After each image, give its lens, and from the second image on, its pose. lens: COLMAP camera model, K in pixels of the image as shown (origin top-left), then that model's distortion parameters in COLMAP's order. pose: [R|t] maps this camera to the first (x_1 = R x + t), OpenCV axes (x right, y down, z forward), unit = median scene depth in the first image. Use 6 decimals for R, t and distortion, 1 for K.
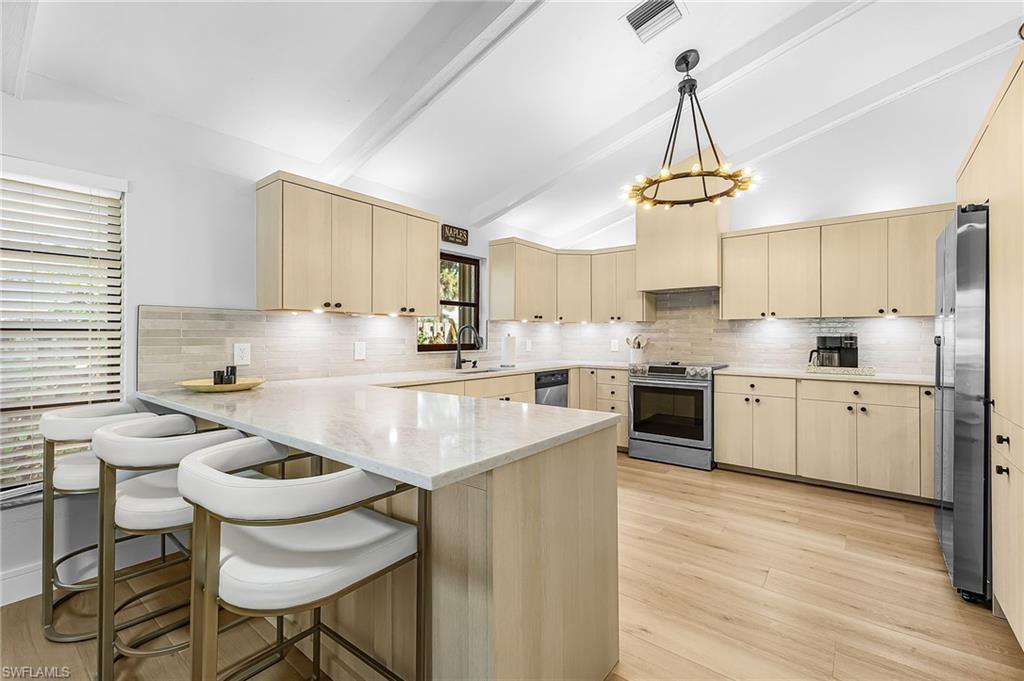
lens RADIAL K [[445.6, 0, 523.1], [0, 445.6, 334.7], [0, 0, 1]] dist [0.015570, -0.000940]
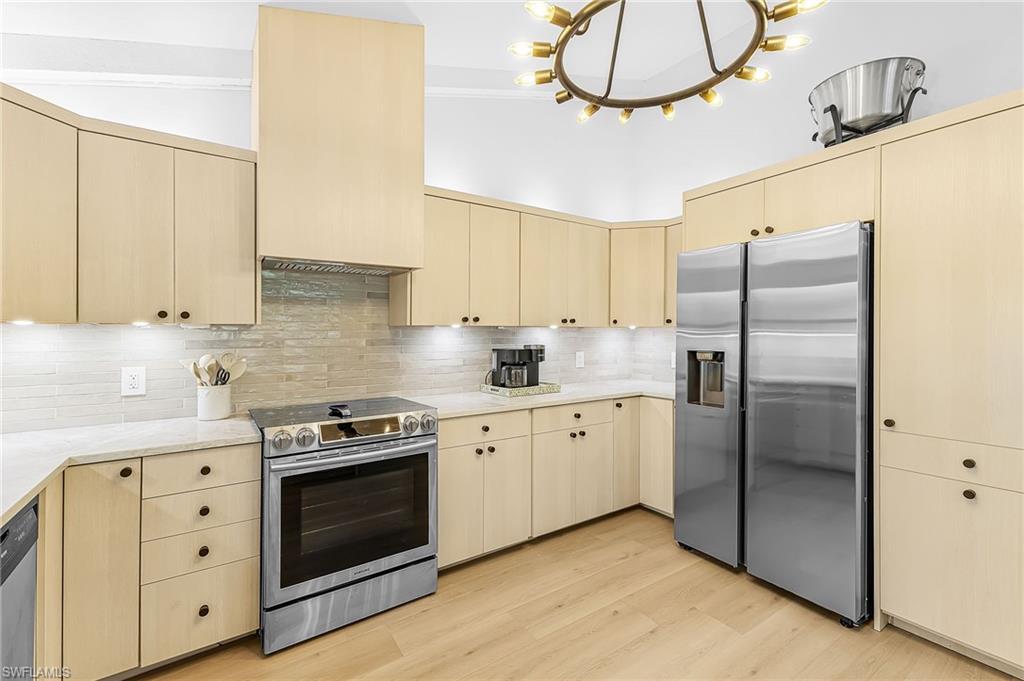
lens RADIAL K [[445.6, 0, 508.6], [0, 445.6, 329.6], [0, 0, 1]] dist [0.015570, -0.000940]
pose [[0.314866, 0.006496, 0.949114, -0.094535], [0.001833, 0.999971, -0.007452, -0.024746], [-0.949134, 0.004086, 0.314845, 0.719639]]
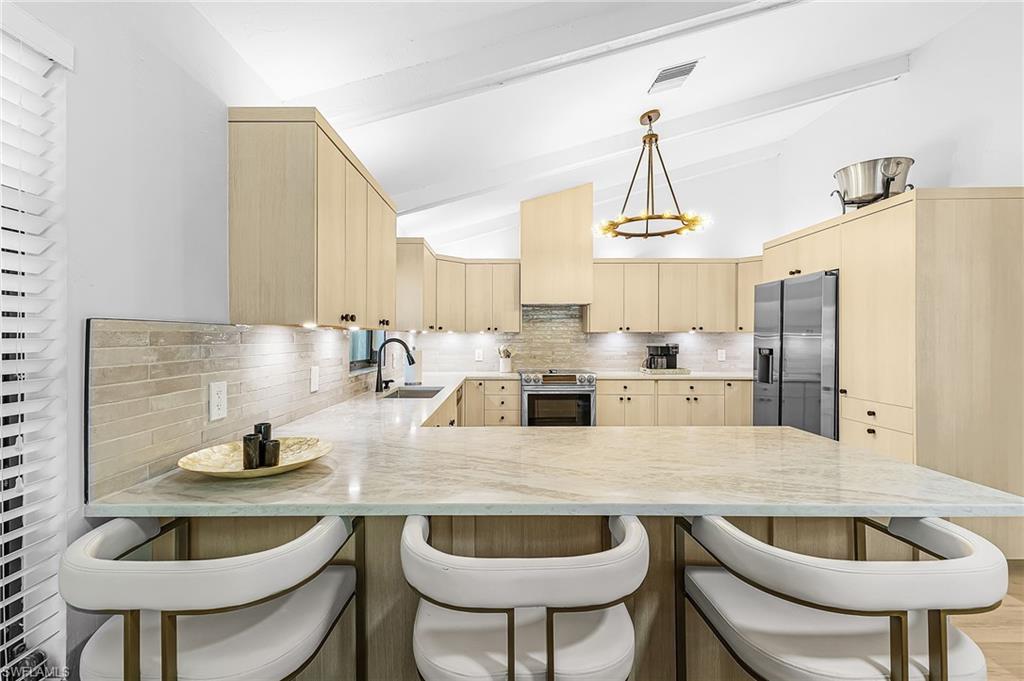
lens RADIAL K [[445.6, 0, 498.5], [0, 445.6, 339.3], [0, 0, 1]] dist [0.015570, -0.000940]
pose [[0.792789, -0.006634, 0.609460, -0.488548], [-0.000089, 0.999939, 0.011001, -0.029959], [-0.609496, -0.008776, 0.792741, 0.223825]]
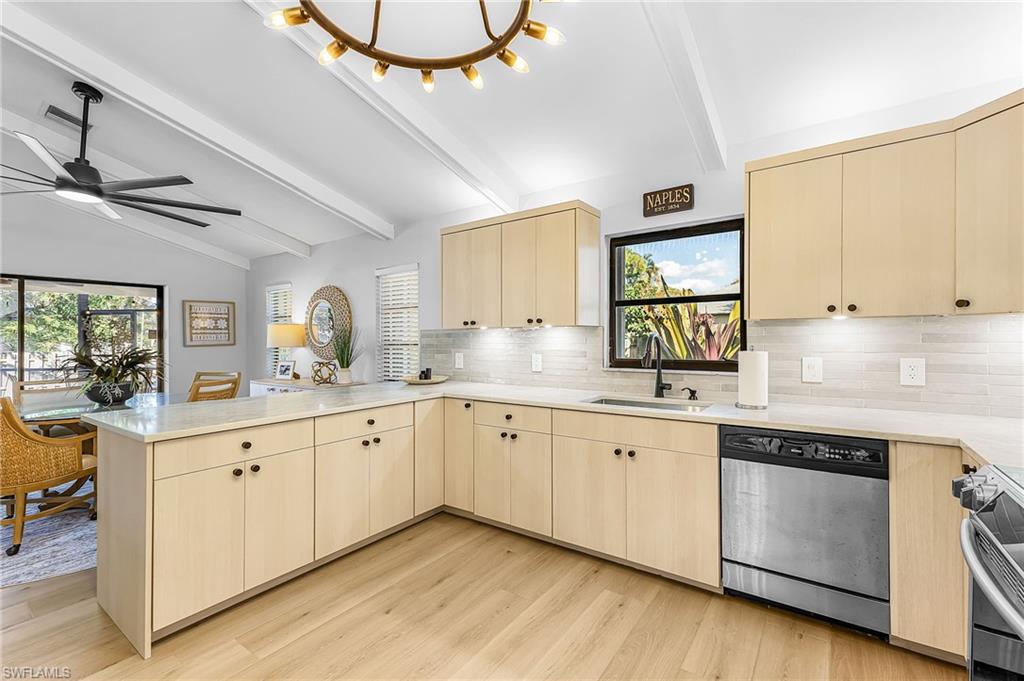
lens RADIAL K [[445.6, 0, 514.8], [0, 445.6, 338.0], [0, 0, 1]] dist [0.015570, -0.000940]
pose [[0.042010, 0.000920, -0.999117, 0.561910], [0.018171, 0.999833, 0.001685, -0.019926], [0.998952, -0.018226, 0.041986, 0.789388]]
